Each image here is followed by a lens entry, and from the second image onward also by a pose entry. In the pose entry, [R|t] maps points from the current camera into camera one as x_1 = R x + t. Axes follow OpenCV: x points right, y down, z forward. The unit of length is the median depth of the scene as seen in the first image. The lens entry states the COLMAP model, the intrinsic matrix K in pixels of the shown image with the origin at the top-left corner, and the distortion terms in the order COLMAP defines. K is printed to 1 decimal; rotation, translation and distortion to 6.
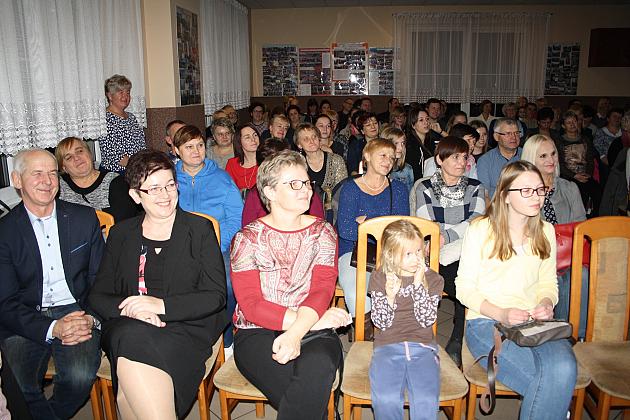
lens RADIAL K [[533.3, 0, 315.0], [0, 533.3, 210.0], [0, 0, 1]] dist [-0.150182, 0.119195]
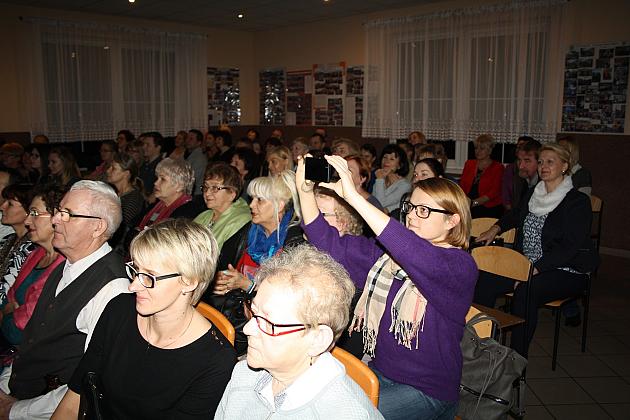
lens RADIAL K [[551.5, 0, 315.0], [0, 551.5, 210.0], [0, 0, 1]] dist [-0.156264, 0.140590]
pose [[0.767385, 0.121763, -0.629519, 0.615728], [-0.154215, 0.988032, 0.003119, -0.089014], [0.622365, 0.094688, 0.776978, 0.342774]]
